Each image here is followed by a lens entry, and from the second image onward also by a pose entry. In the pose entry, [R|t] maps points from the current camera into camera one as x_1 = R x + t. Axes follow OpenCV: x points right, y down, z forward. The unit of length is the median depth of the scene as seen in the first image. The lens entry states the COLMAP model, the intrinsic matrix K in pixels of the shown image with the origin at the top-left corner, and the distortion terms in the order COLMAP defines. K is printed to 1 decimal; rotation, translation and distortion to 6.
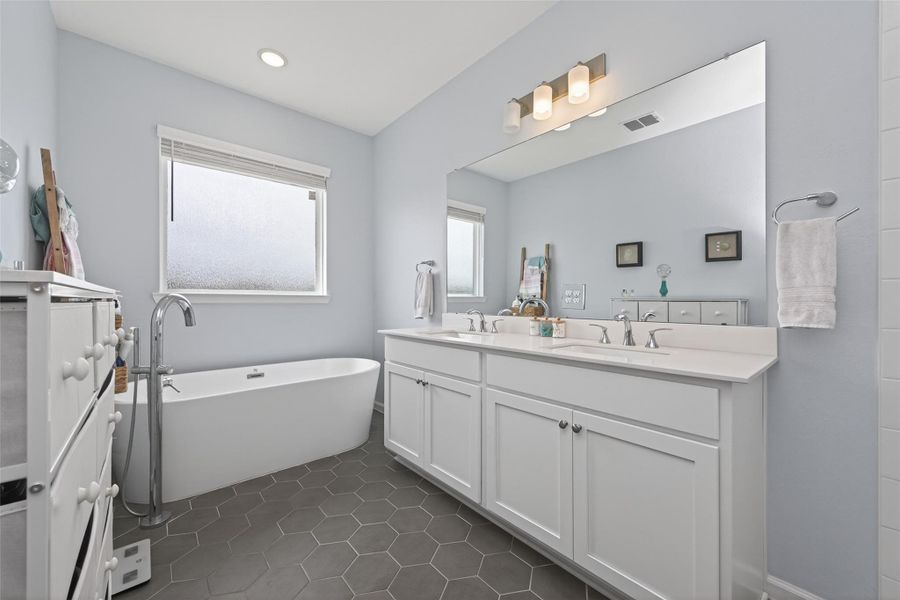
lens RADIAL K [[348.3, 0, 456.7], [0, 348.3, 301.5], [0, 0, 1]] dist [0.007526, -0.002259]
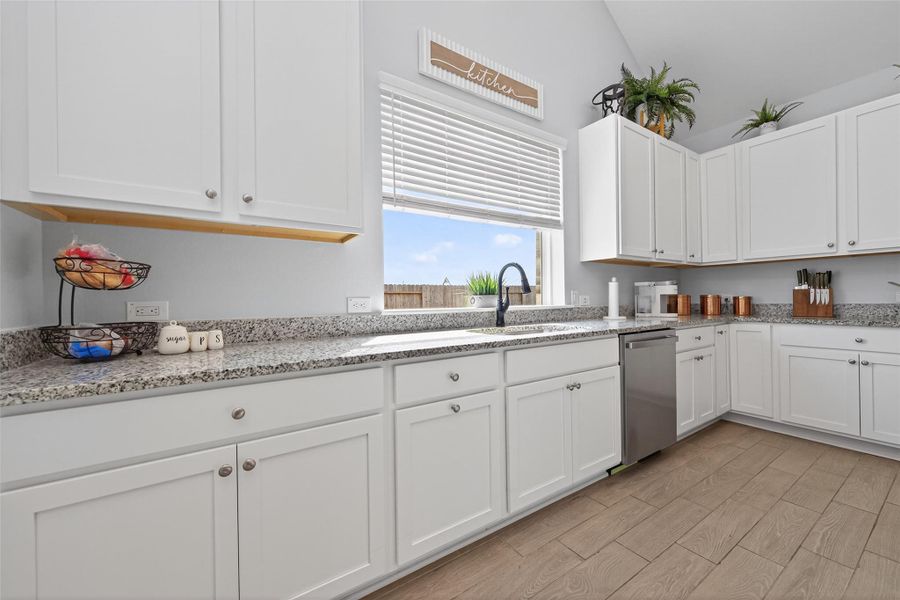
lens RADIAL K [[348.3, 0, 453.6], [0, 348.3, 299.4], [0, 0, 1]] dist [0.007526, -0.002259]
pose [[0.138948, 0.002491, 0.990297, -0.379469], [0.016192, 0.999857, -0.004787, 0.002718], [-0.990167, 0.016700, 0.138888, 0.433241]]
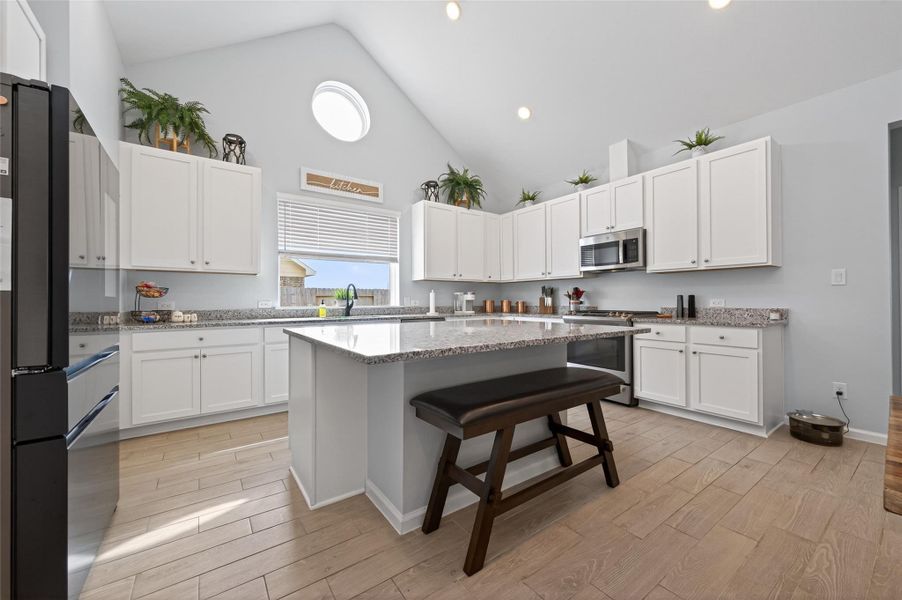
lens RADIAL K [[349.1, 0, 452.3], [0, 349.1, 297.1], [0, 0, 1]] dist [0.007526, -0.002259]
pose [[0.101545, 0.016309, 0.994697, -1.921001], [0.007629, 0.999823, -0.017172, 0.014772], [-0.994802, 0.009333, 0.101402, -0.962789]]
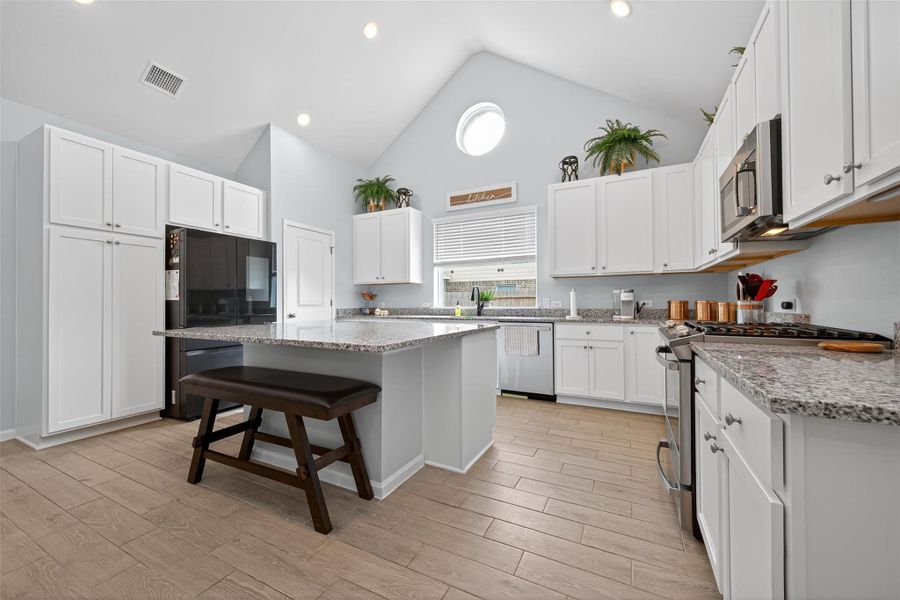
lens RADIAL K [[348.3, 0, 453.9], [0, 348.3, 299.6], [0, 0, 1]] dist [0.007526, -0.002259]
pose [[0.929947, 0.003686, 0.367674, -0.190823], [0.001874, 0.999889, -0.014765, 0.014129], [-0.367688, 0.014420, 0.929838, -3.018354]]
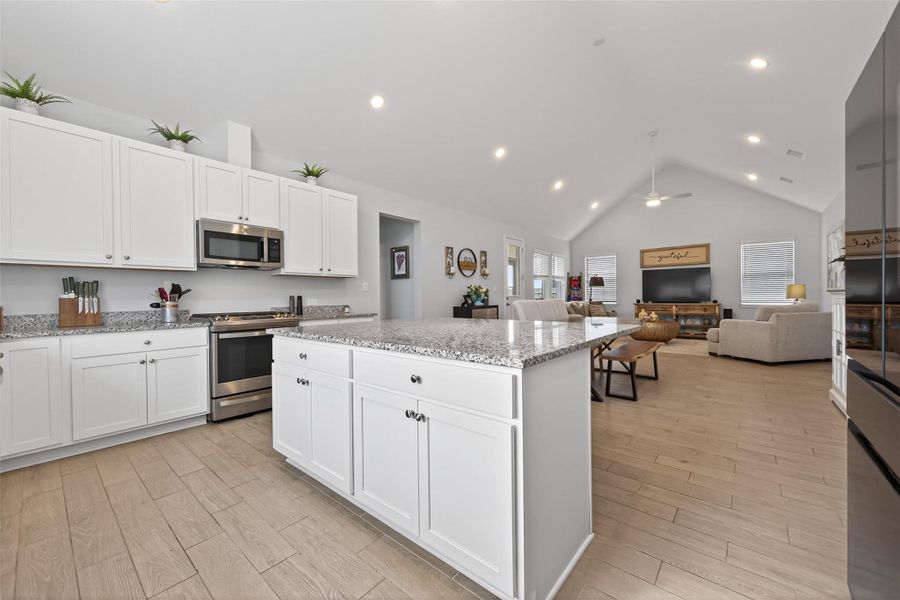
lens RADIAL K [[348.3, 0, 449.5], [0, 348.3, 298.5], [0, 0, 1]] dist [0.007526, -0.002259]
pose [[-0.989876, 0.017901, -0.140803, 0.210017], [0.016870, 0.999821, 0.008510, -0.014933], [0.140930, 0.006049, -0.990001, 0.997369]]
